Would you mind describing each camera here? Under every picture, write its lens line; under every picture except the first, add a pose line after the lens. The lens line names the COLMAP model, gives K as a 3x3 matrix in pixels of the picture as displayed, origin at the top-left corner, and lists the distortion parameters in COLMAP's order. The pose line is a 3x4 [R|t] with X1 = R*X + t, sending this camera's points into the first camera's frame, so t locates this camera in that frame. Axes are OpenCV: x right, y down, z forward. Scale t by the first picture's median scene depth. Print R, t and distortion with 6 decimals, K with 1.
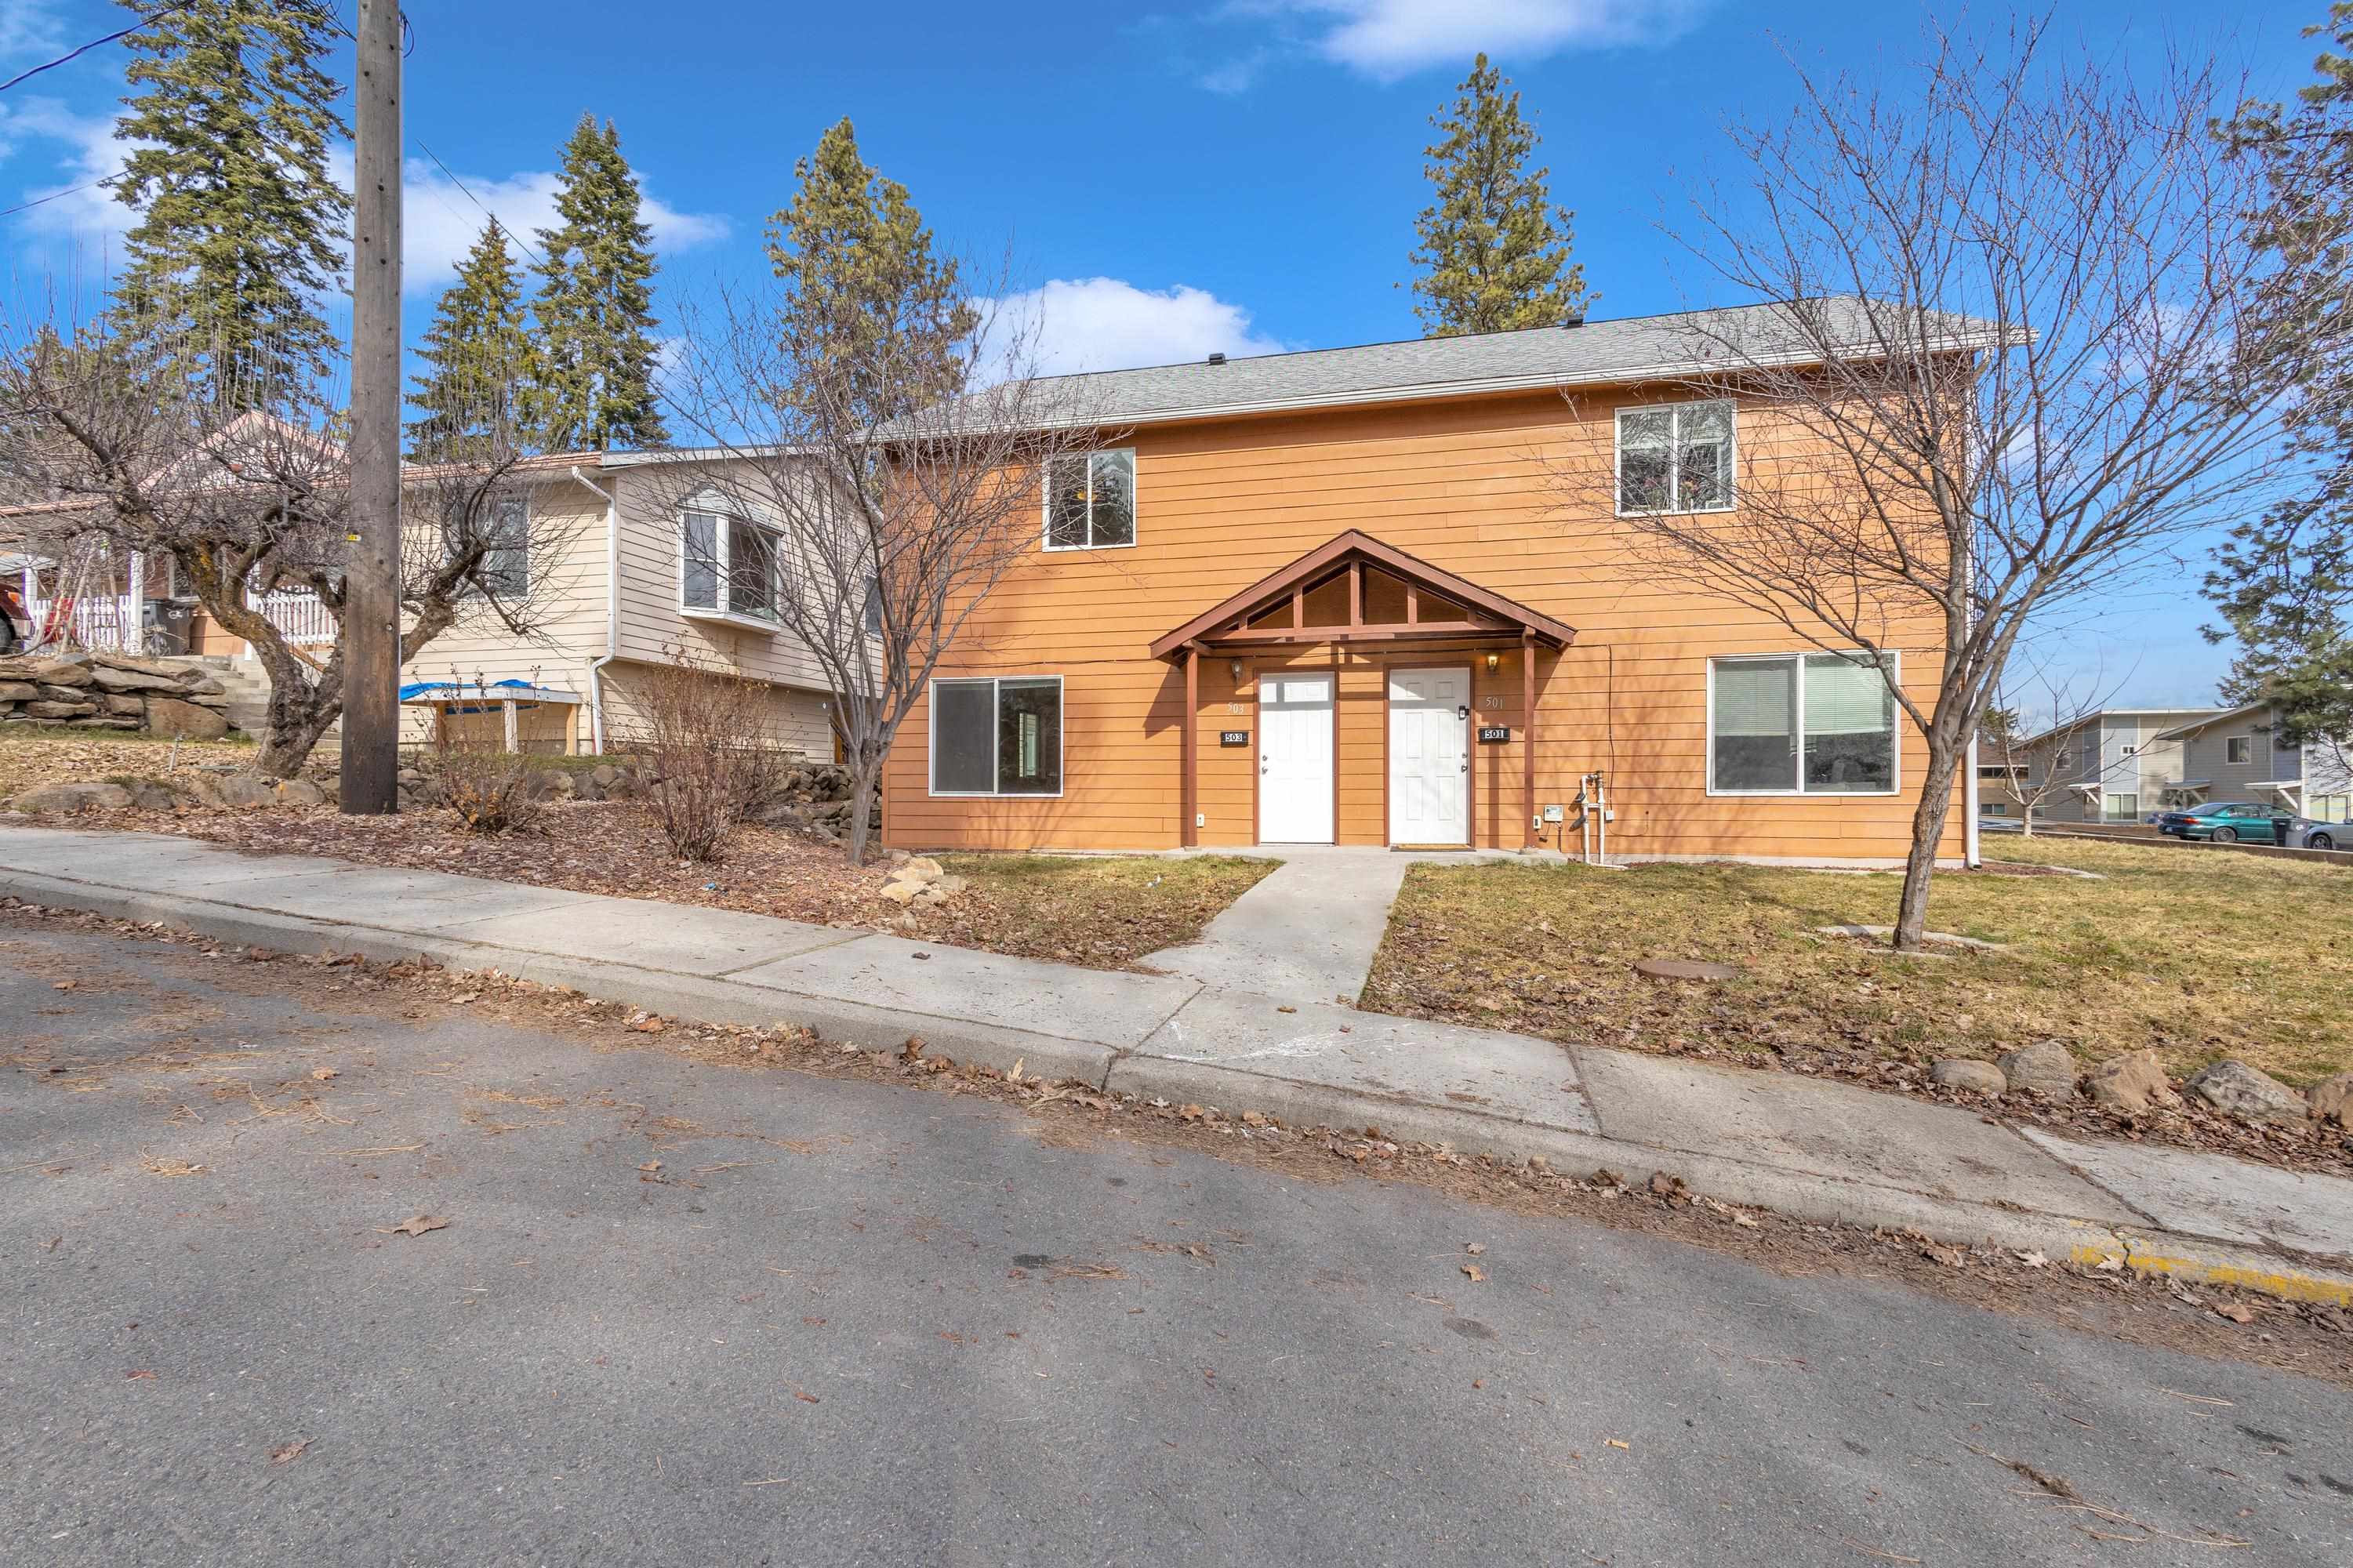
lens RADIAL K [[1082.0, 0, 1158.4], [0, 1082.0, 824.1], [0, 0, 1]] dist [0.018344, -0.000152]
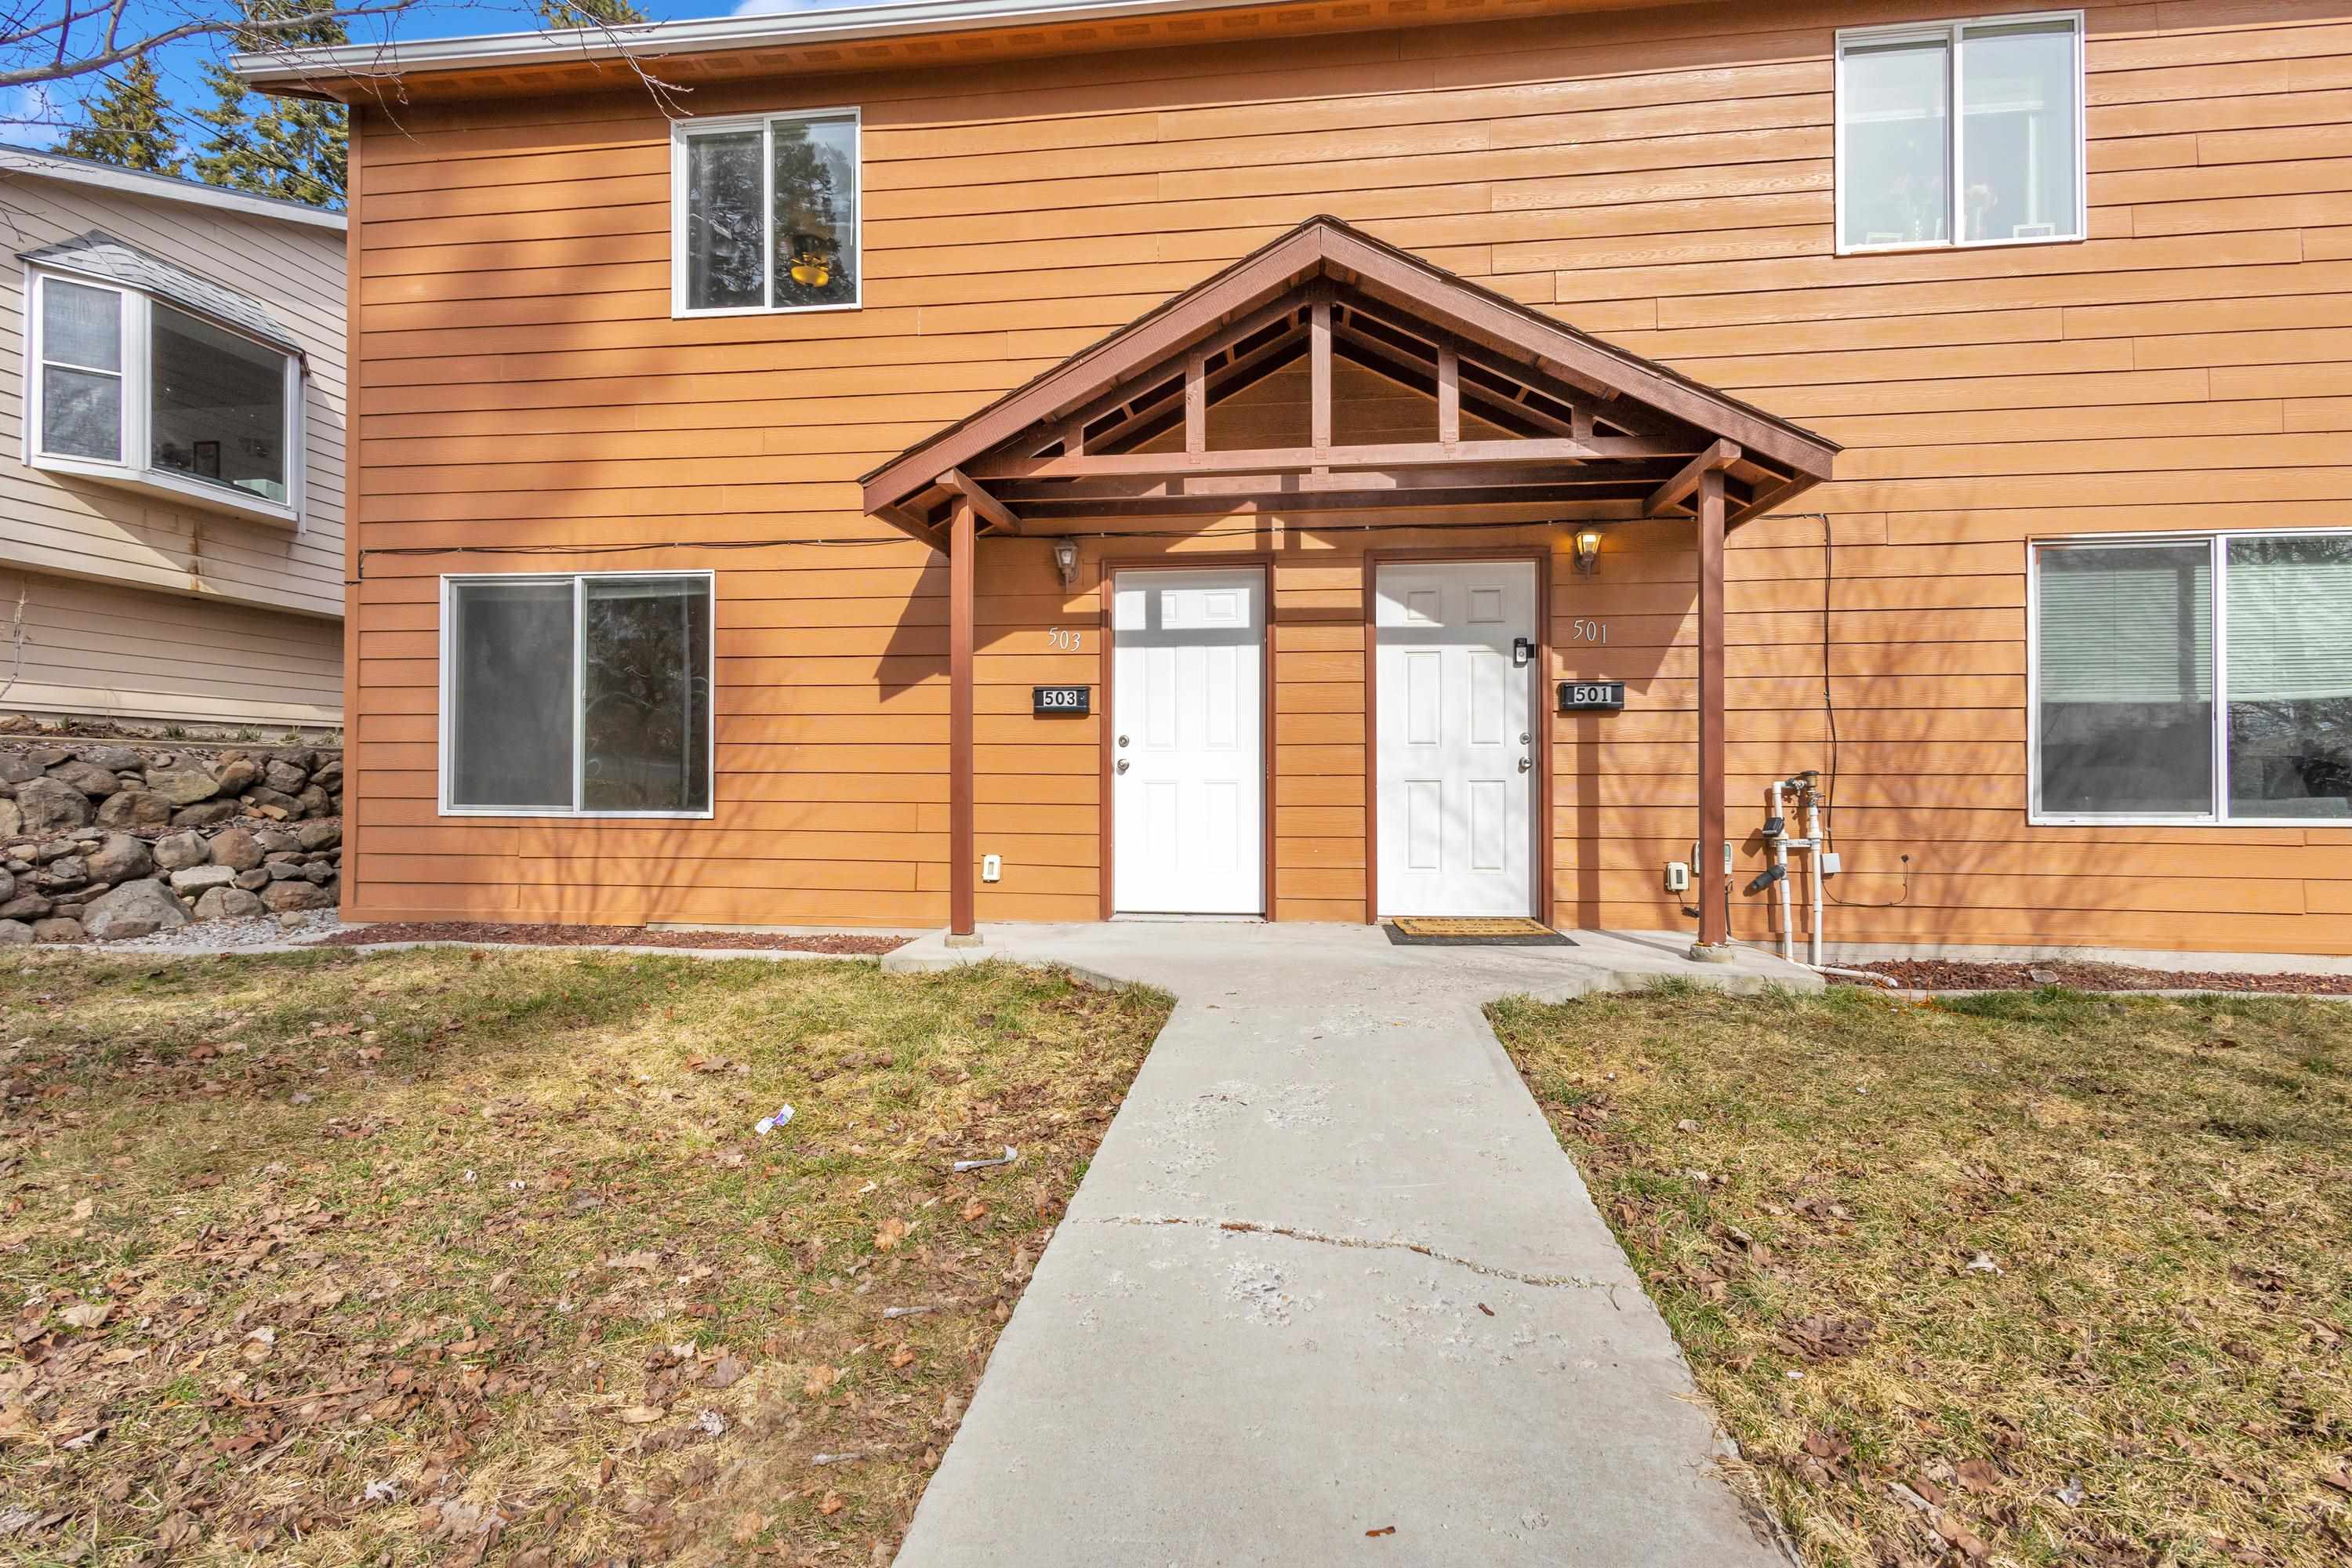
lens RADIAL K [[1081.6, 0, 1178.6], [0, 1081.6, 775.3], [0, 0, 1]] dist [0.018344, -0.000152]
pose [[0.990296, 0.003752, 0.138922, 0.056953], [0.001174, 0.999374, -0.035360, -0.029268], [-0.138967, 0.035180, 0.989672, 0.528223]]
